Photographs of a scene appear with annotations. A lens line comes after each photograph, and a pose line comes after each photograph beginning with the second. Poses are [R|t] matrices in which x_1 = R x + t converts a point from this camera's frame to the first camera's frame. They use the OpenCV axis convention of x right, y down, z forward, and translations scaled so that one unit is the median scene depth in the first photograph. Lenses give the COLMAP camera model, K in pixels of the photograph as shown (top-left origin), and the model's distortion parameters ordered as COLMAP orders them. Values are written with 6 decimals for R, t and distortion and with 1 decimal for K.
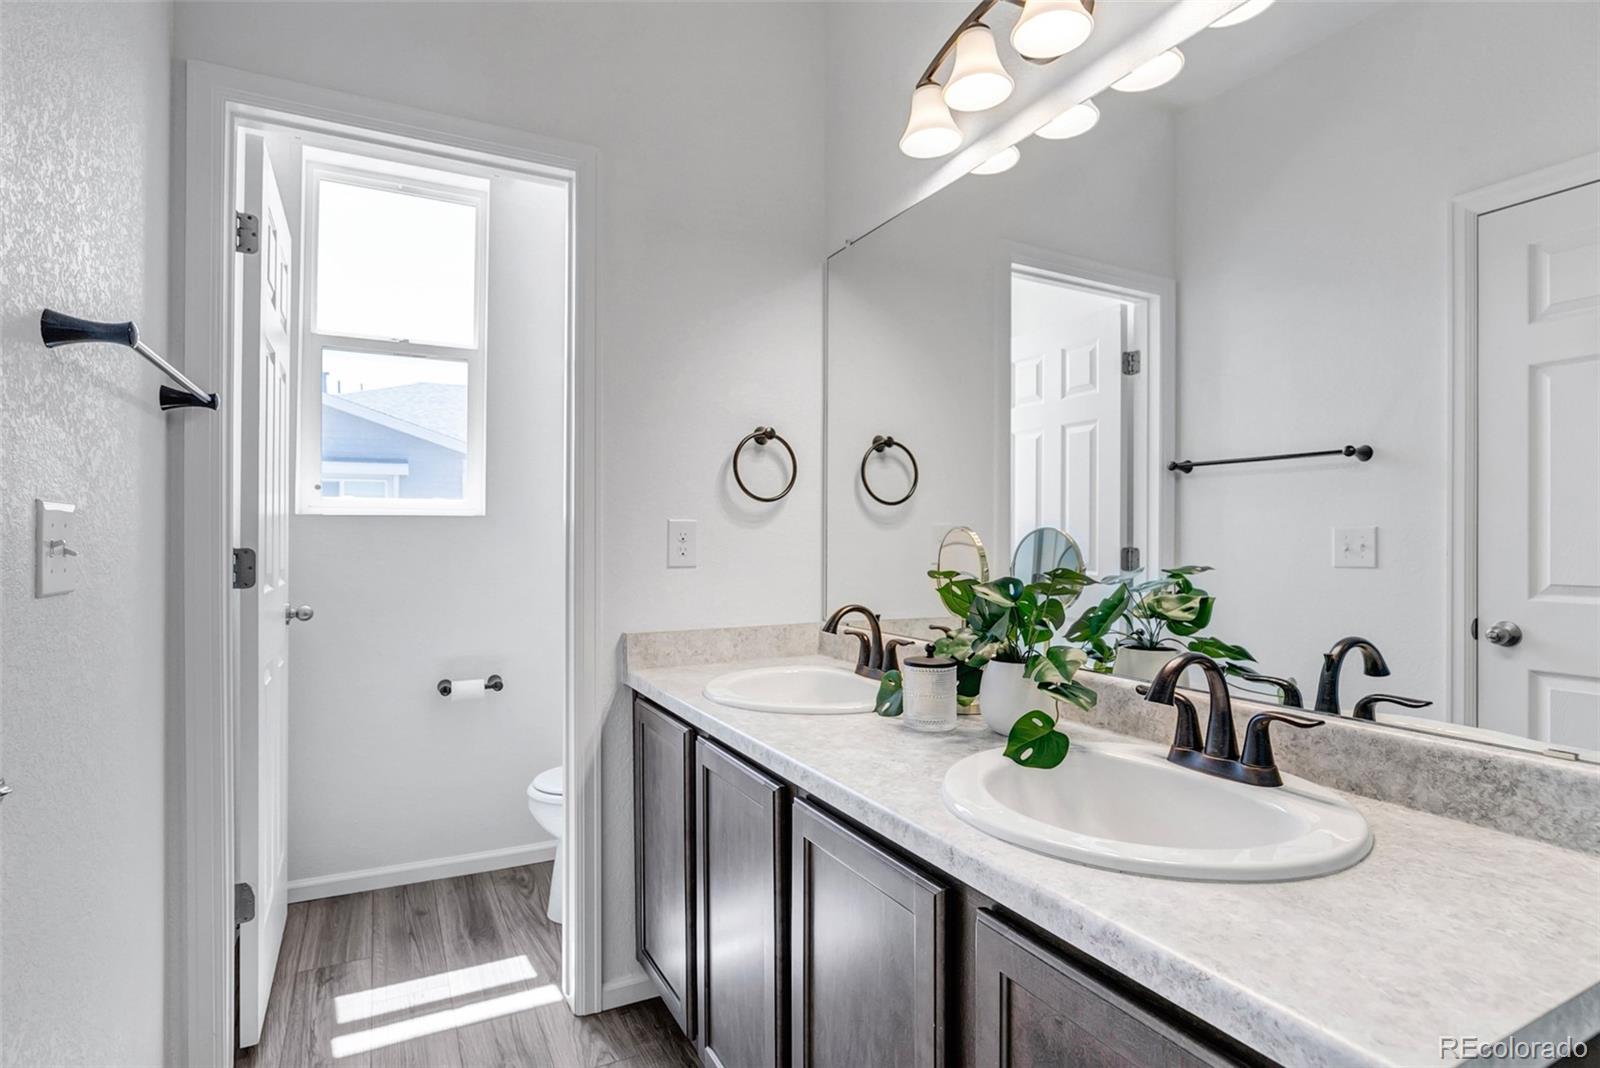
lens RADIAL K [[816.5, 0, 800.0], [0, 816.5, 534.0], [0, 0, 1]] dist [-0.001451, 0.000355]
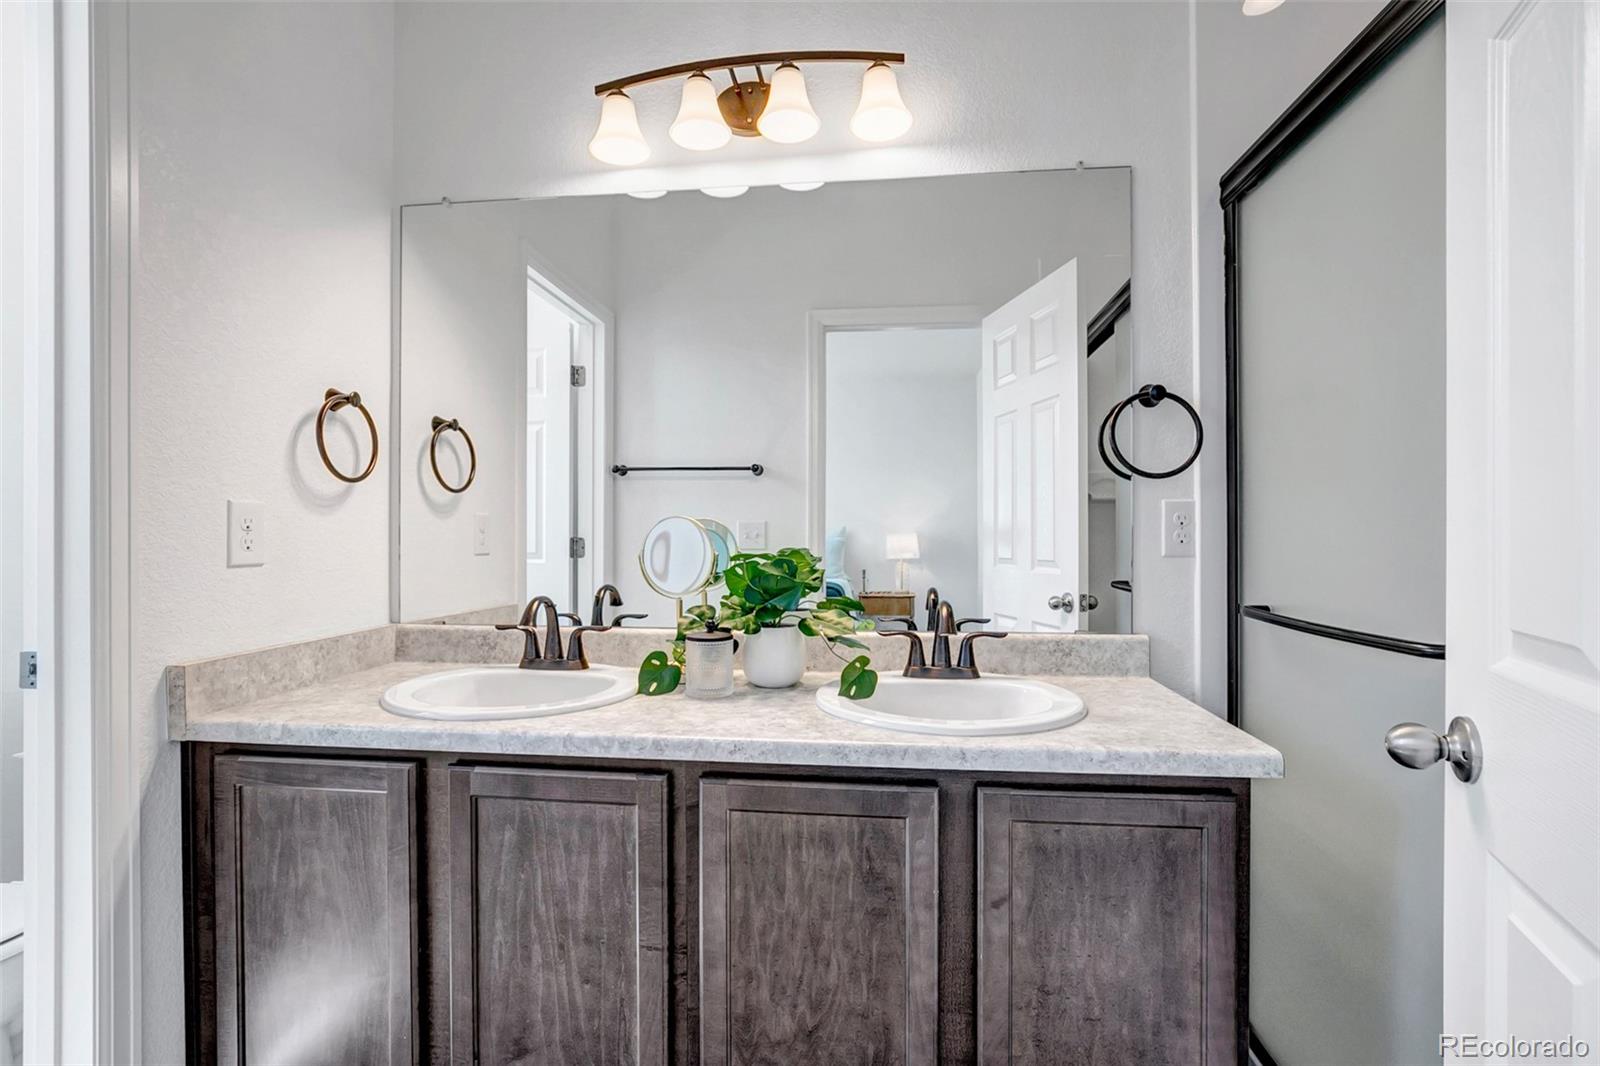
lens RADIAL K [[754.1, 0, 800.0], [0, 754.1, 533.0], [0, 0, 1]] dist [-0.012106, 0.000884]
pose [[0.565203, -0.001848, 0.824950, -0.430839], [-0.003307, 0.999984, 0.004506, 0.006630], [-0.824945, -0.005274, 0.565188, 0.218866]]
